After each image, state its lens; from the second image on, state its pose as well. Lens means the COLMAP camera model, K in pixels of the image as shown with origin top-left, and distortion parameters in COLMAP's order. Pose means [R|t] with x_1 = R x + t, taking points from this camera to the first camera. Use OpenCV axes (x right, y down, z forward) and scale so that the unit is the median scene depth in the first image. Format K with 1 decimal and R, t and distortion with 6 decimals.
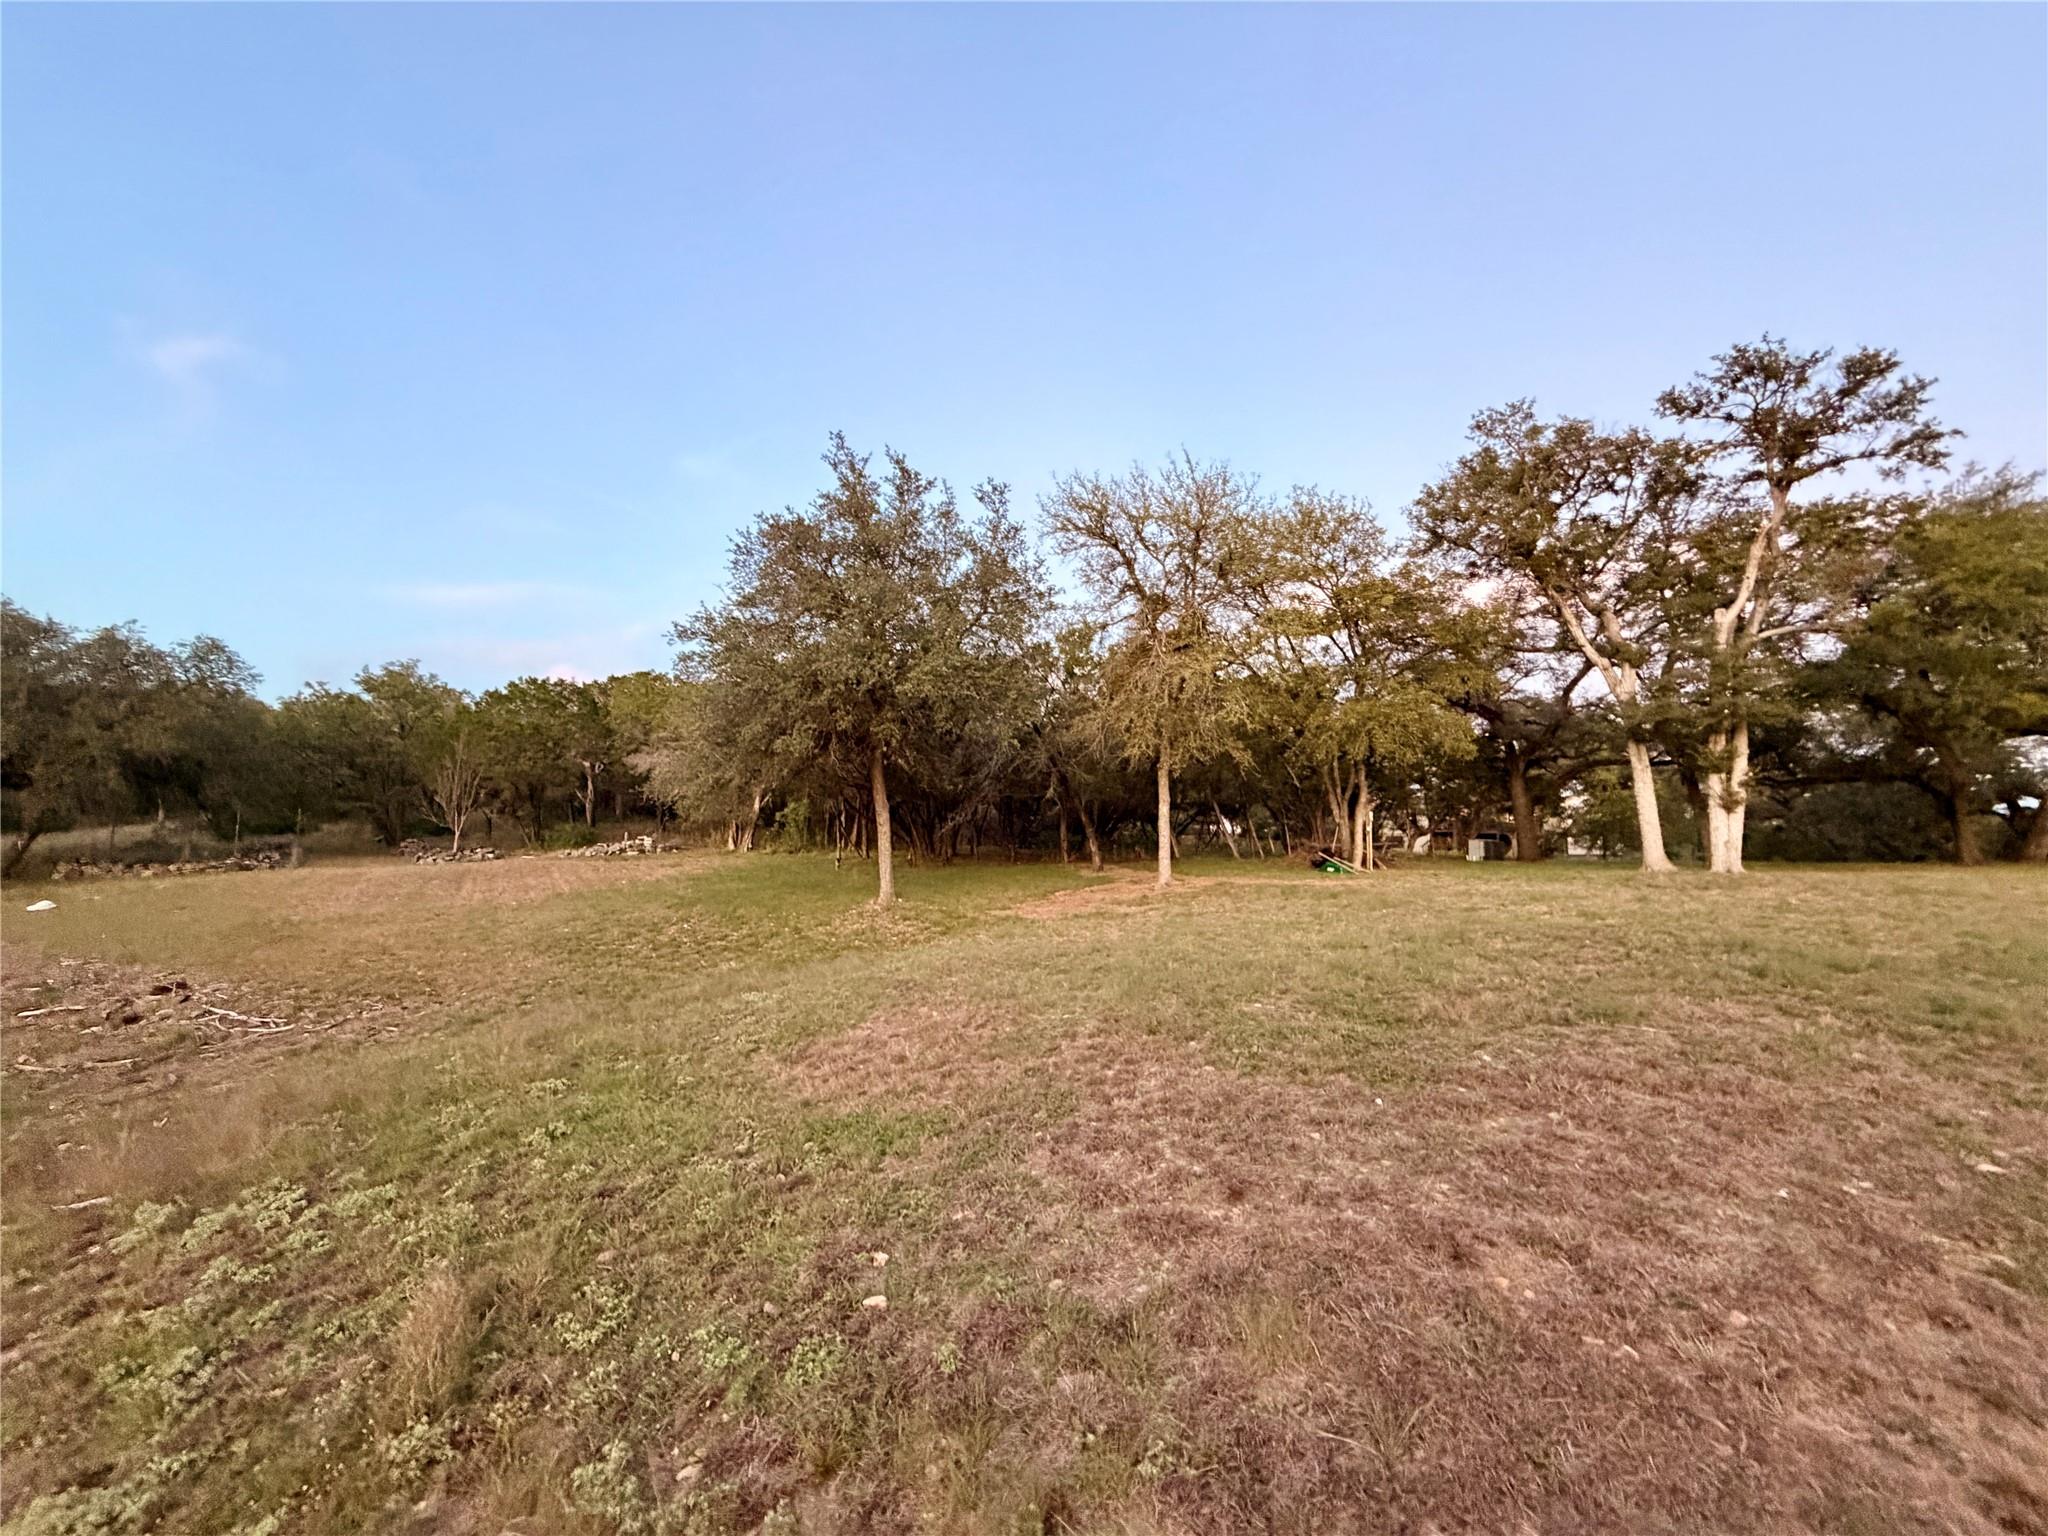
lens RADIAL K [[835.3, 0, 1010.5], [0, 835.3, 767.8], [0, 0, 1]] dist [0.000617, -0.000263]
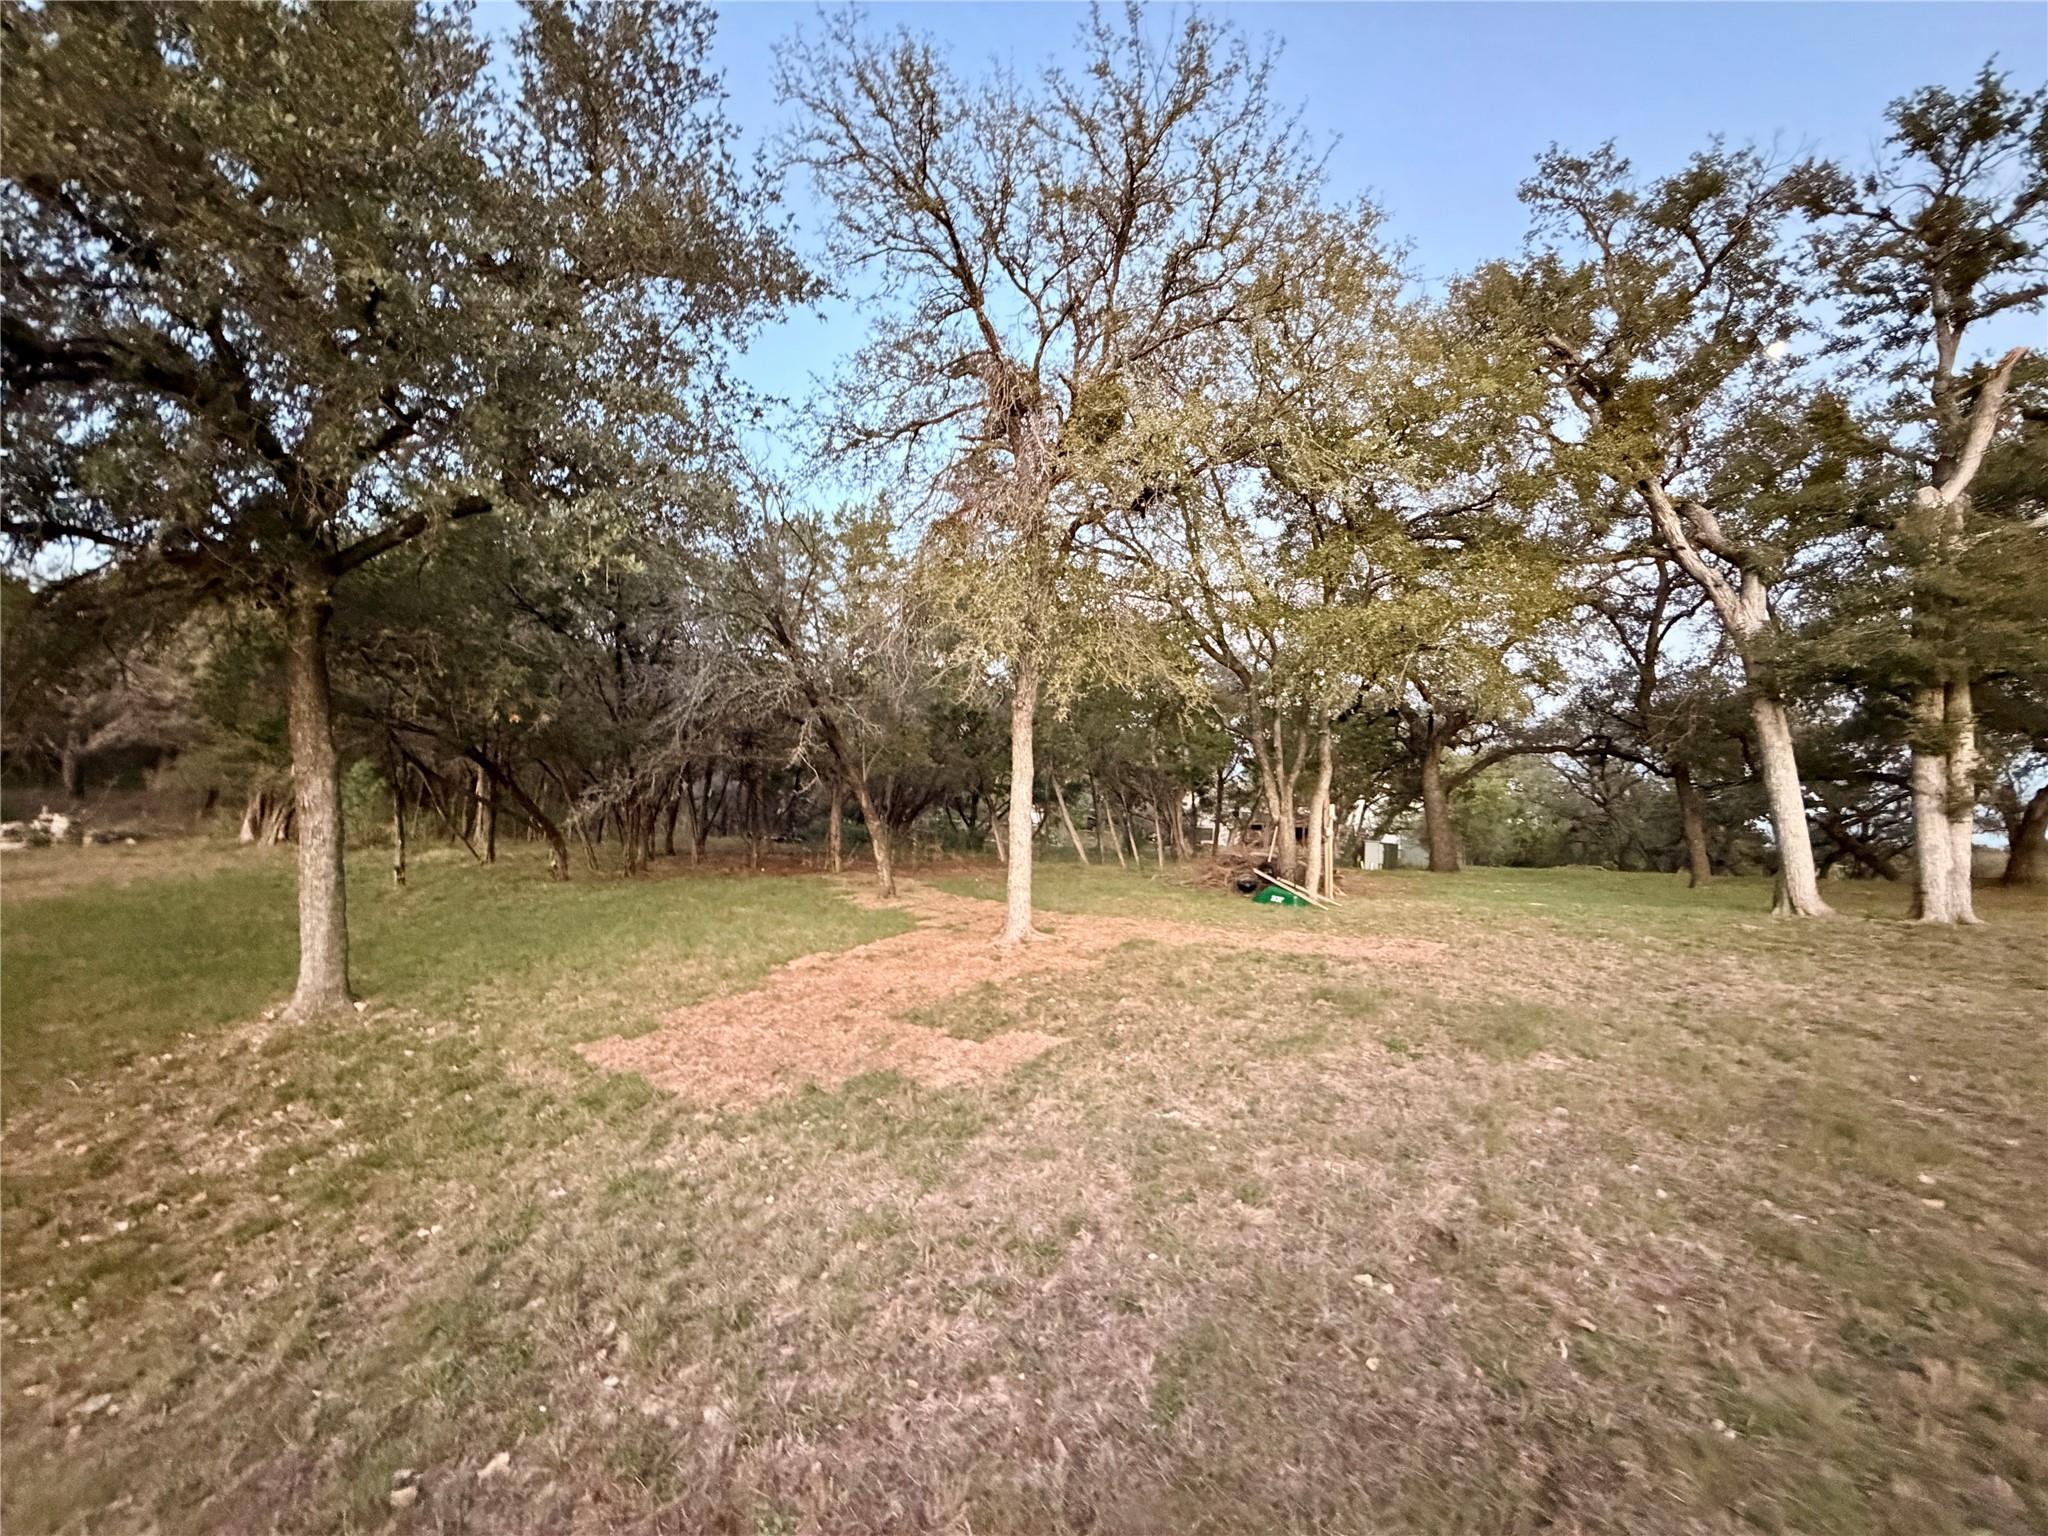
lens RADIAL K [[835.3, 0, 1010.5], [0, 835.3, 767.8], [0, 0, 1]] dist [0.000617, -0.000263]
pose [[0.969555, 0.035994, 0.242213, 0.056158], [-0.040392, 0.999097, 0.013212, 0.031152], [-0.241519, -0.022593, 0.970133, 0.528117]]
